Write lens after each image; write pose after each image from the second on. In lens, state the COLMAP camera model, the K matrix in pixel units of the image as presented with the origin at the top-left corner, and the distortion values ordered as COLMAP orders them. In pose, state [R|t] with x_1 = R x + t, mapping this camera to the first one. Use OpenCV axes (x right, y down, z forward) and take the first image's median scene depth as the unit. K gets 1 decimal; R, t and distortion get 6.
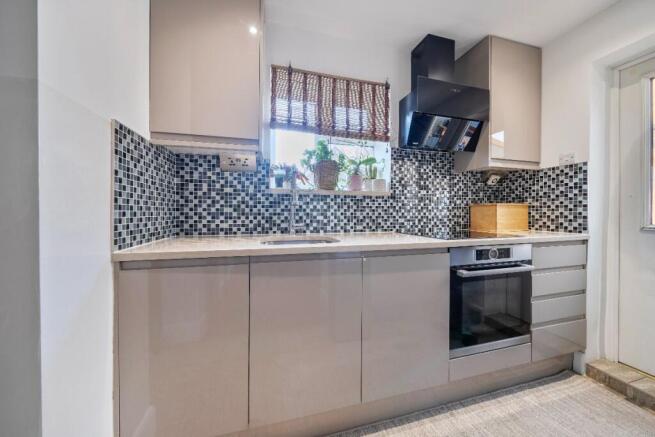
lens RADIAL K [[225.6, 0, 327.0], [0, 225.6, 213.5], [0, 0, 1]] dist [-0.000929, -0.000139]
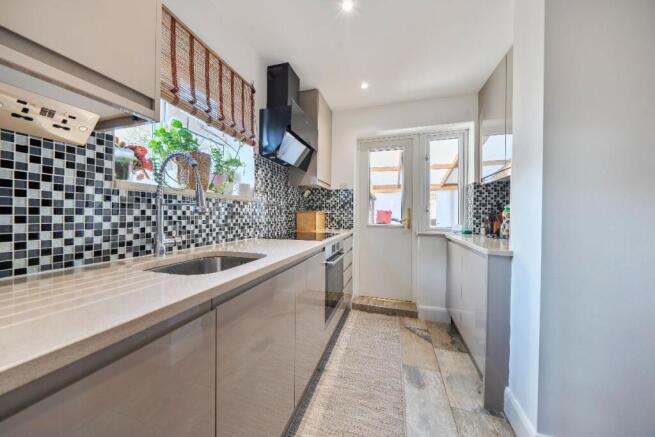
lens RADIAL K [[228.8, 0, 324.4], [0, 228.8, 216.7], [0, 0, 1]] dist [-0.000730, -0.000084]
pose [[0.511210, -0.006405, 0.859432, -0.469999], [-0.000441, 0.999970, 0.007715, -0.023723], [-0.859456, -0.004323, 0.511192, 0.247203]]
